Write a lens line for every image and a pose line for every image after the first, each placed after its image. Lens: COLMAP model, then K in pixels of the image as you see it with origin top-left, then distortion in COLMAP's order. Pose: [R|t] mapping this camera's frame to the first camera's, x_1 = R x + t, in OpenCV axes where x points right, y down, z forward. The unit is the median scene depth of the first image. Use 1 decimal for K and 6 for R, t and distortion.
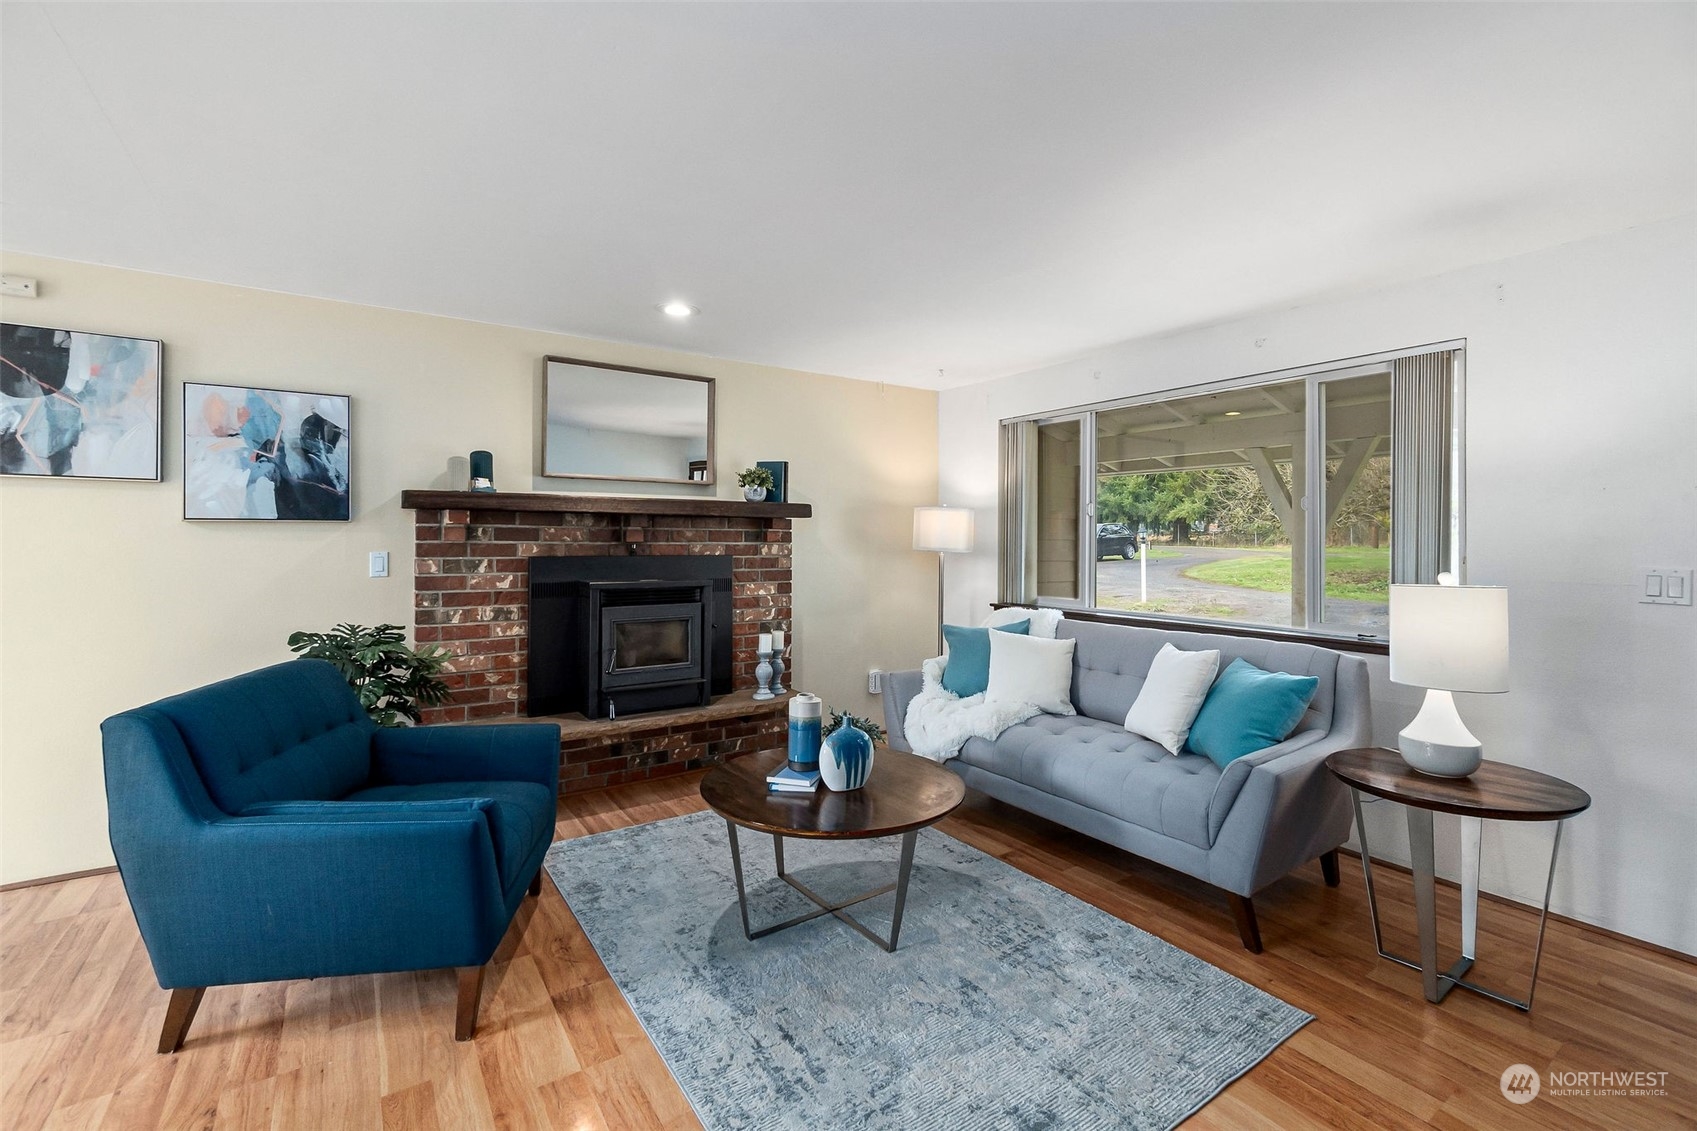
lens RADIAL K [[739.5, 0, 827.8], [0, 739.5, 540.5], [0, 0, 1]] dist [0.001269, -0.000658]
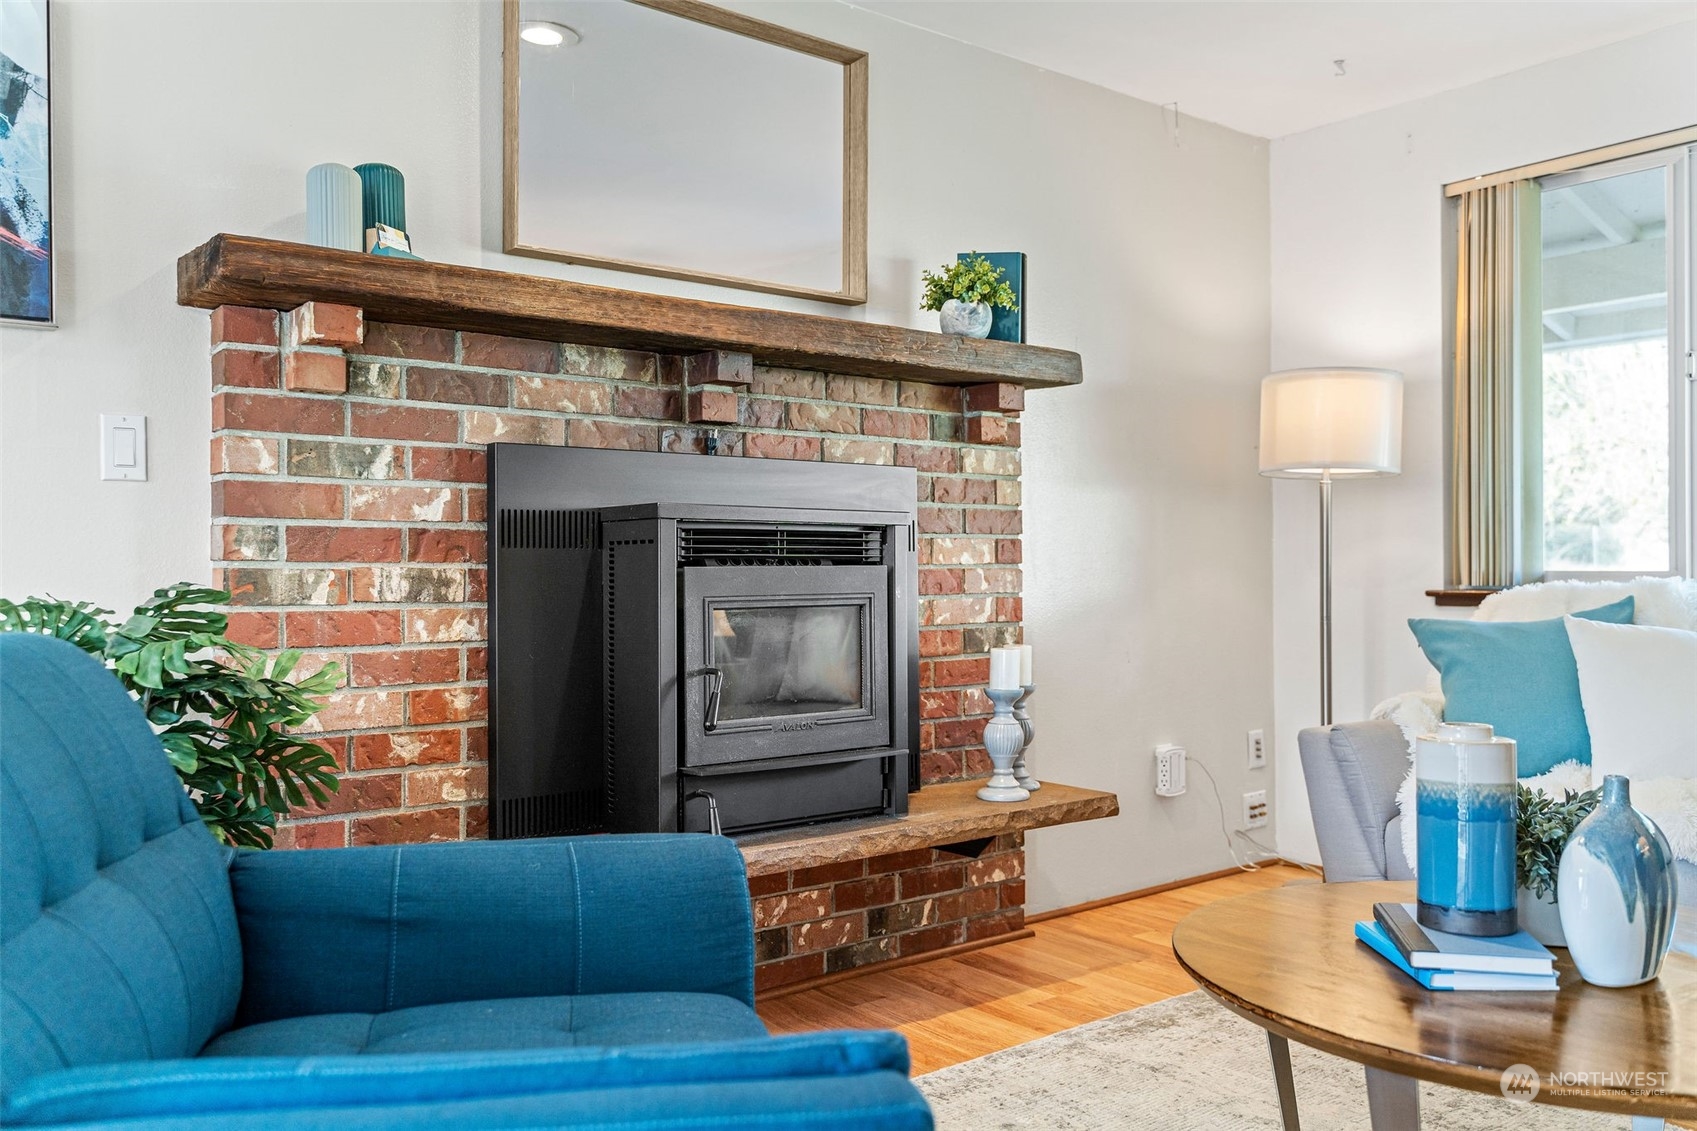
lens RADIAL K [[1391.8, 0, 850.9], [0, 1391.8, 565.8], [0, 0, 1]] dist [0.022711, -0.037837]
pose [[0.997358, -0.010864, 0.071821, -0.265933], [0.010699, 0.999939, 0.002685, 0.088142], [-0.071846, -0.001909, 0.997414, 0.240265]]
